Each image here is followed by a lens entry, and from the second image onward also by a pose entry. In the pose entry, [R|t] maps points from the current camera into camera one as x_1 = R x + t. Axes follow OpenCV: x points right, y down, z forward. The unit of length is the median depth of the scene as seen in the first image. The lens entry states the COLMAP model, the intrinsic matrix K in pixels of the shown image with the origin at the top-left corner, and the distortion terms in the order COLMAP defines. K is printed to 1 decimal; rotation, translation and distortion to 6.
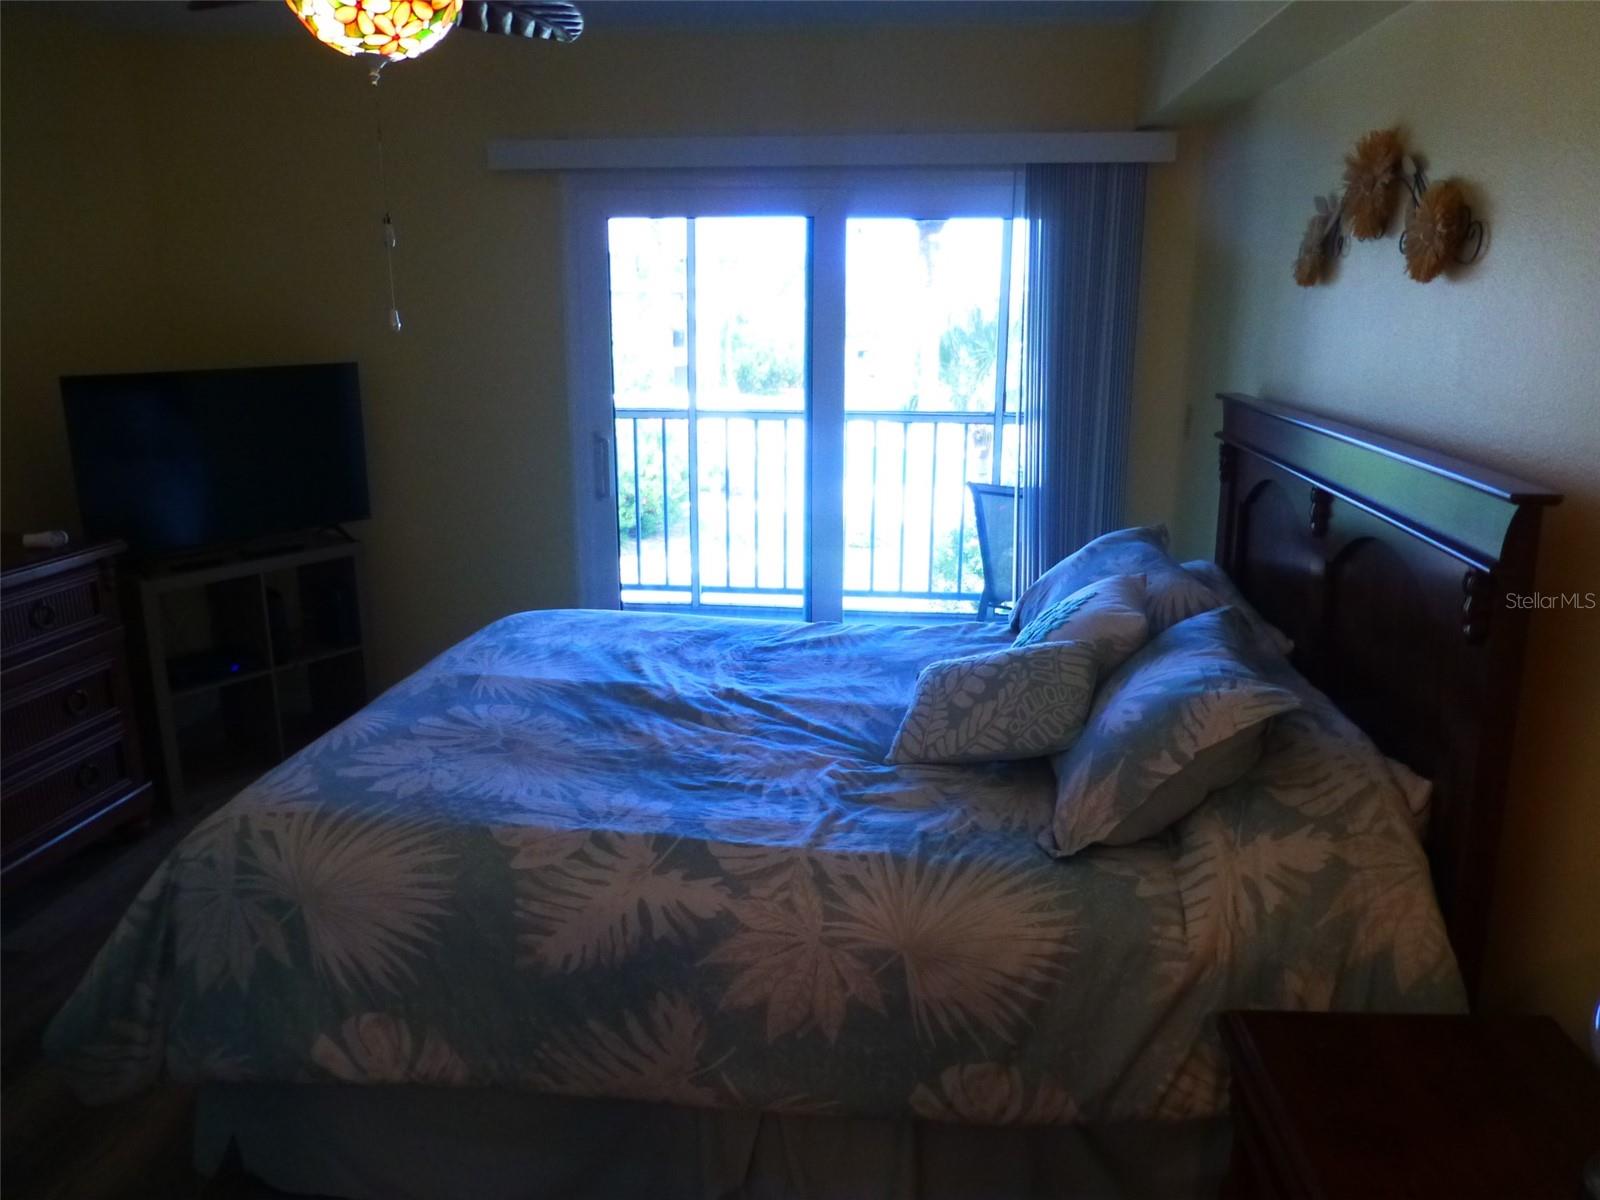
lens RADIAL K [[1160.1, 0, 787.2], [0, 1160.1, 599.8], [0, 0, 1]] dist [0.046480, -0.010171]
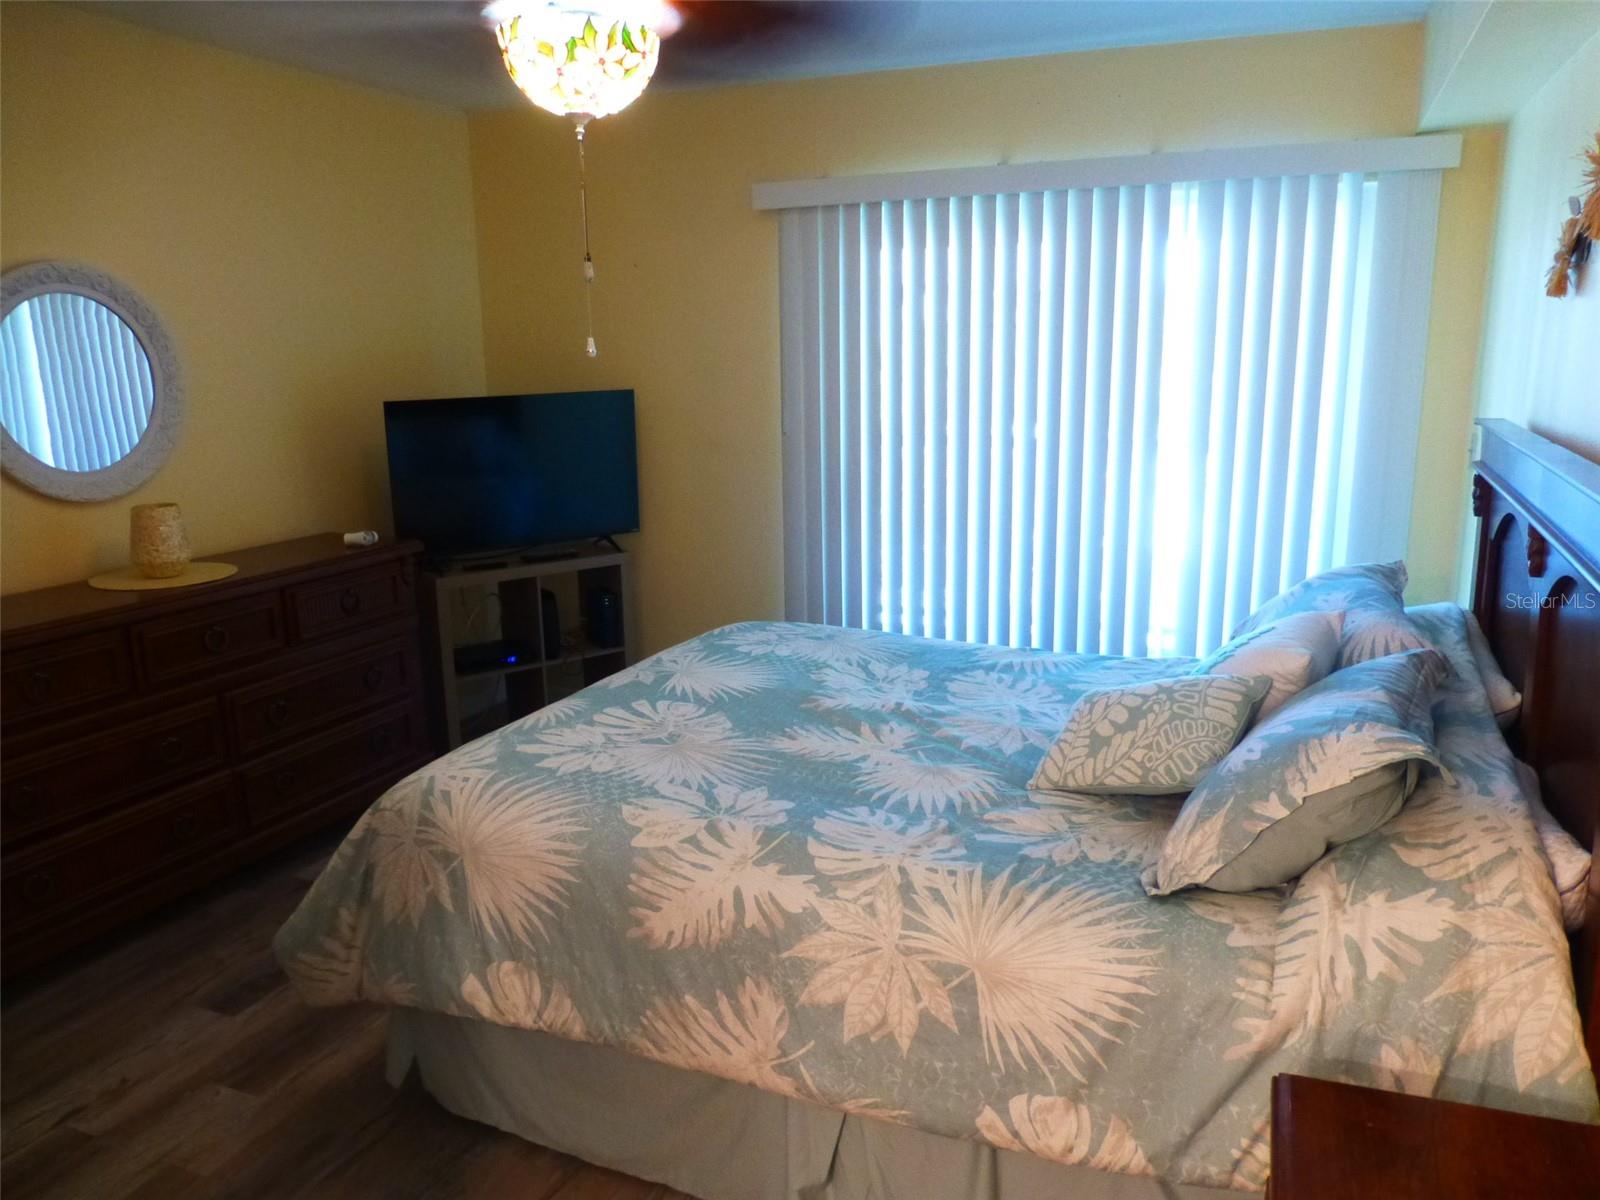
lens RADIAL K [[1160.1, 0, 794.1], [0, 1160.1, 600.1], [0, 0, 1]] dist [0.046480, -0.010171]
pose [[0.959247, 0.048085, -0.278449, 0.200752], [-0.055278, 0.998308, -0.018034, 0.013300], [0.277111, 0.032691, 0.960282, -0.006357]]
